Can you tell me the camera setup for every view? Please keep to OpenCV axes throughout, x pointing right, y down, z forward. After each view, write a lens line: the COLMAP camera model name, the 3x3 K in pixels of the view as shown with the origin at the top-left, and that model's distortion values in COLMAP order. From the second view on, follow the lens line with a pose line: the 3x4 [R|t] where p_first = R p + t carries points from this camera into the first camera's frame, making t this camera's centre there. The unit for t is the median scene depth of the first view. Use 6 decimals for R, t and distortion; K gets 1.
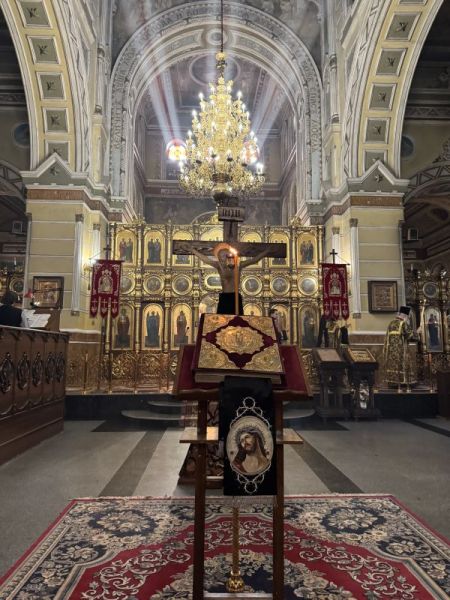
lens RADIAL K [[432.5, 0, 225.0], [0, 432.5, 300.0], [0, 0, 1]] dist [0.115615, -0.153831]
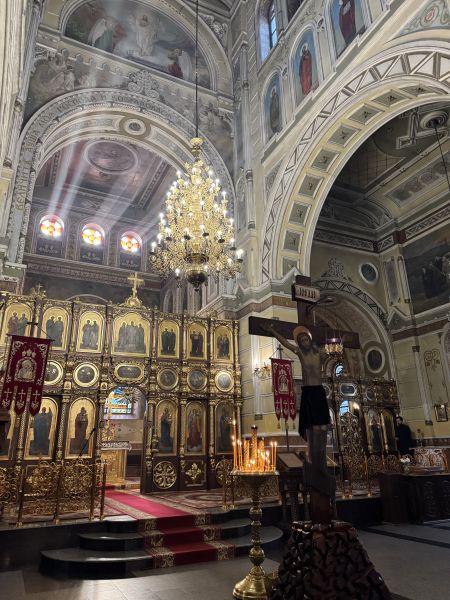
lens RADIAL K [[432.5, 0, 225.0], [0, 432.5, 300.0], [0, 0, 1]] dist [0.115615, -0.153831]
pose [[0.914528, 0.114110, 0.388096, -0.199460], [-0.026618, 0.974285, -0.223740, 0.006578], [-0.403647, 0.194287, 0.894048, 0.114258]]
